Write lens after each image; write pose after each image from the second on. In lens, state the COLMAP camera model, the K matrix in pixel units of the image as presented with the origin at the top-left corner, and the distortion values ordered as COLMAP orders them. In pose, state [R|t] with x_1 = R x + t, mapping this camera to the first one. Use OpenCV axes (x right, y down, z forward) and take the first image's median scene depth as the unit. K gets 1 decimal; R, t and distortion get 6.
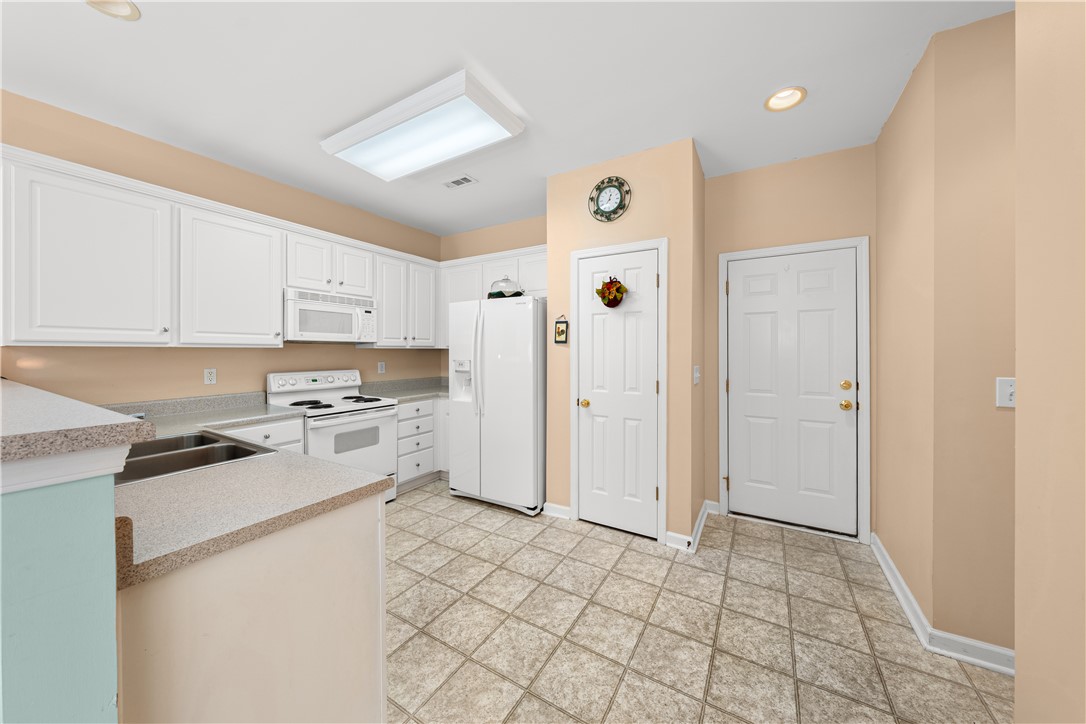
lens RADIAL K [[368.2, 0, 550.6], [0, 368.2, 354.5], [0, 0, 1]] dist [-0.000880, 0.000201]
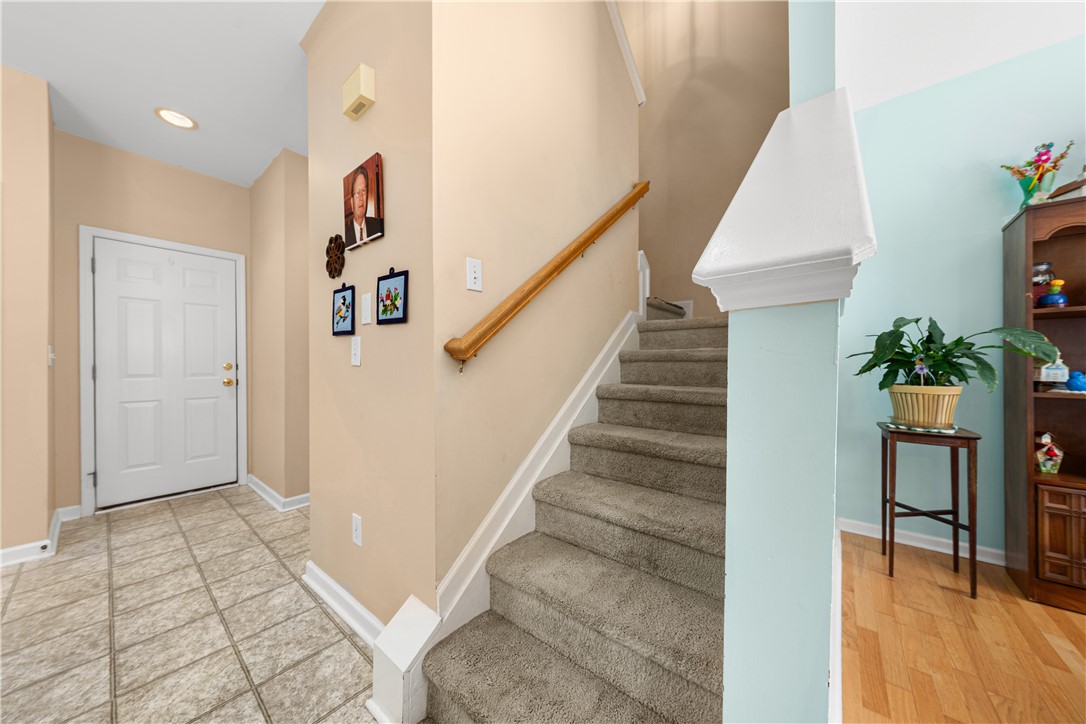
lens RADIAL K [[368.2, 0, 548.3], [0, 368.2, 368.1], [0, 0, 1]] dist [-0.000880, 0.000201]
pose [[0.159077, 0.004403, 0.987256, -0.286658], [0.010204, 0.999929, -0.006104, 0.109789], [-0.987214, 0.011045, 0.159020, -0.306551]]
